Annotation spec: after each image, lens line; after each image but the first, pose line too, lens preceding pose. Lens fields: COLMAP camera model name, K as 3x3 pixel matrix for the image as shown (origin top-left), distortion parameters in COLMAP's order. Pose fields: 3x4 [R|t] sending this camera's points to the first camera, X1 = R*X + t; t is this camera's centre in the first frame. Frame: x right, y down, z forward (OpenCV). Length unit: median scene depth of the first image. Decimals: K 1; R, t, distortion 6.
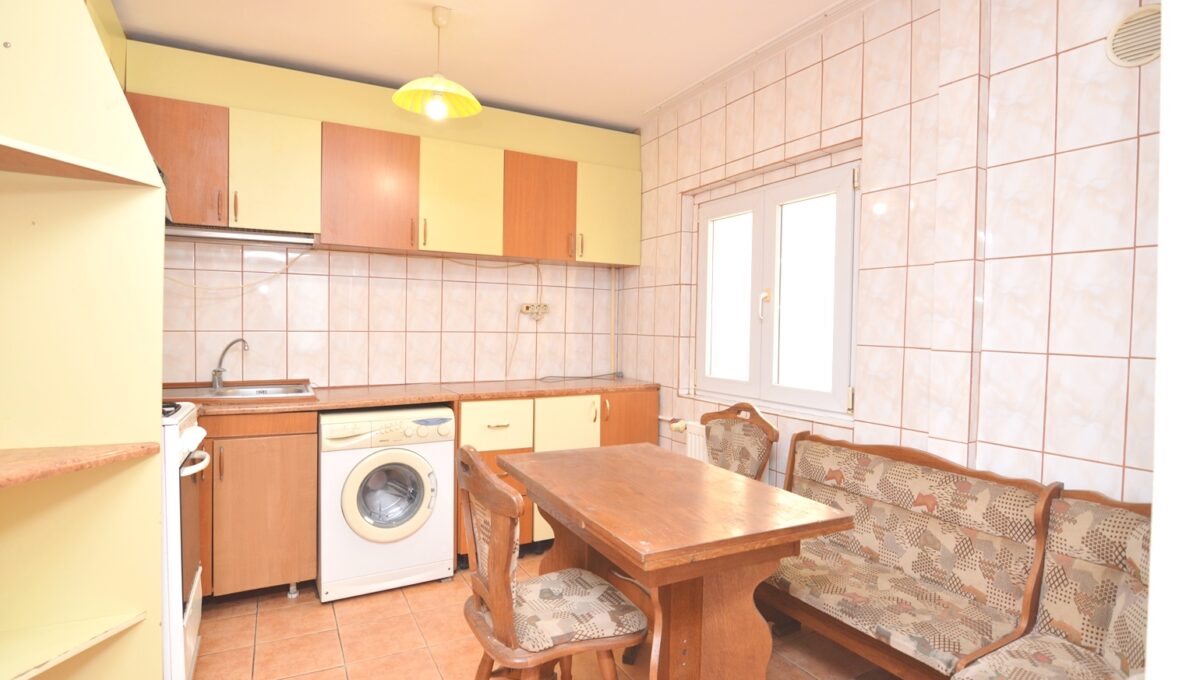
lens RADIAL K [[575.3, 0, 636.1], [0, 575.3, 340.8], [0, 0, 1]] dist [-0.012700, -0.009193]
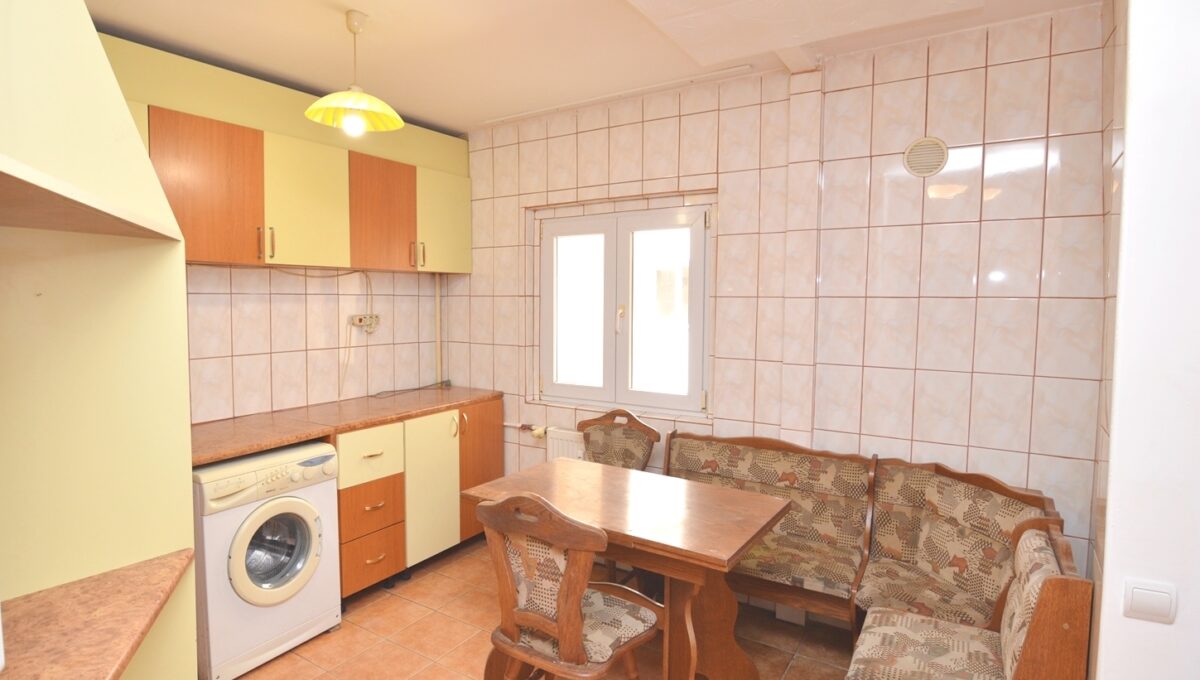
lens RADIAL K [[588.2, 0, 592.4], [0, 588.2, 338.6], [0, 0, 1]] dist [-0.008448, -0.009715]
pose [[0.893274, -0.036397, 0.448037, -0.373314], [0.017942, 0.998809, 0.045369, -0.085364], [-0.449154, -0.032488, 0.892863, -0.011308]]
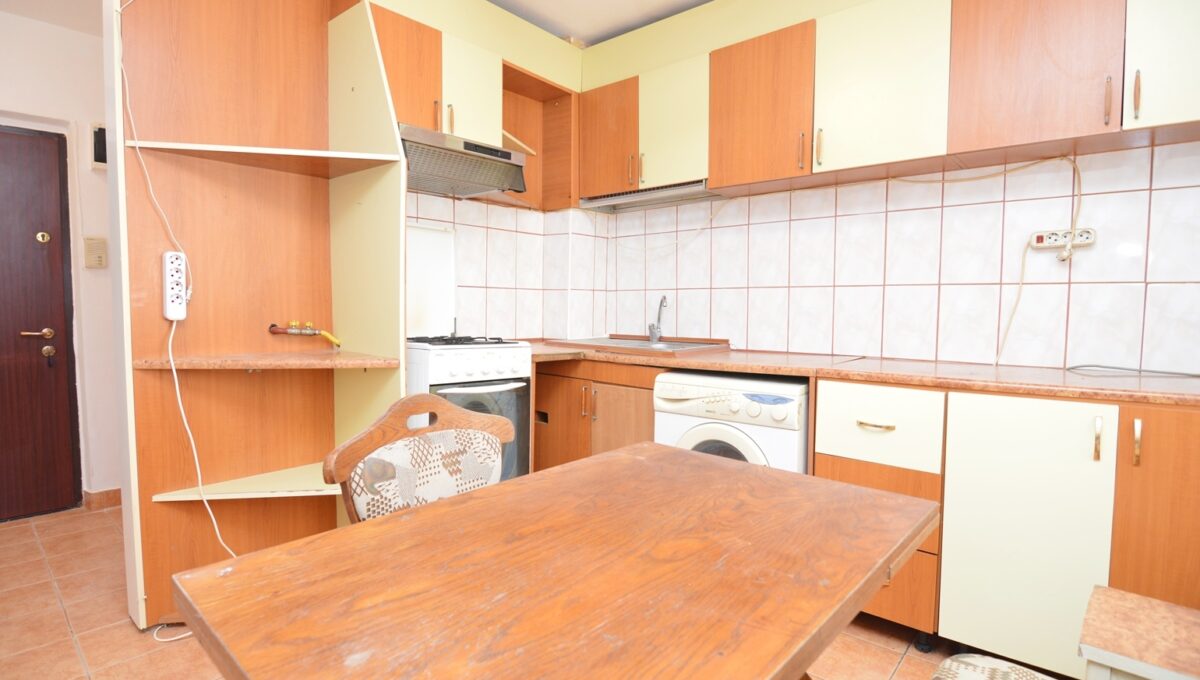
lens RADIAL K [[607.0, 0, 600.0], [0, 607.0, 340.0], [0, 0, 1]] dist [-0.003835, -0.000634]
pose [[0.301775, 0.042686, -0.952423, 0.333437], [-0.020642, 0.999056, 0.038235, 0.037234], [0.953156, 0.008121, 0.302371, 0.548640]]
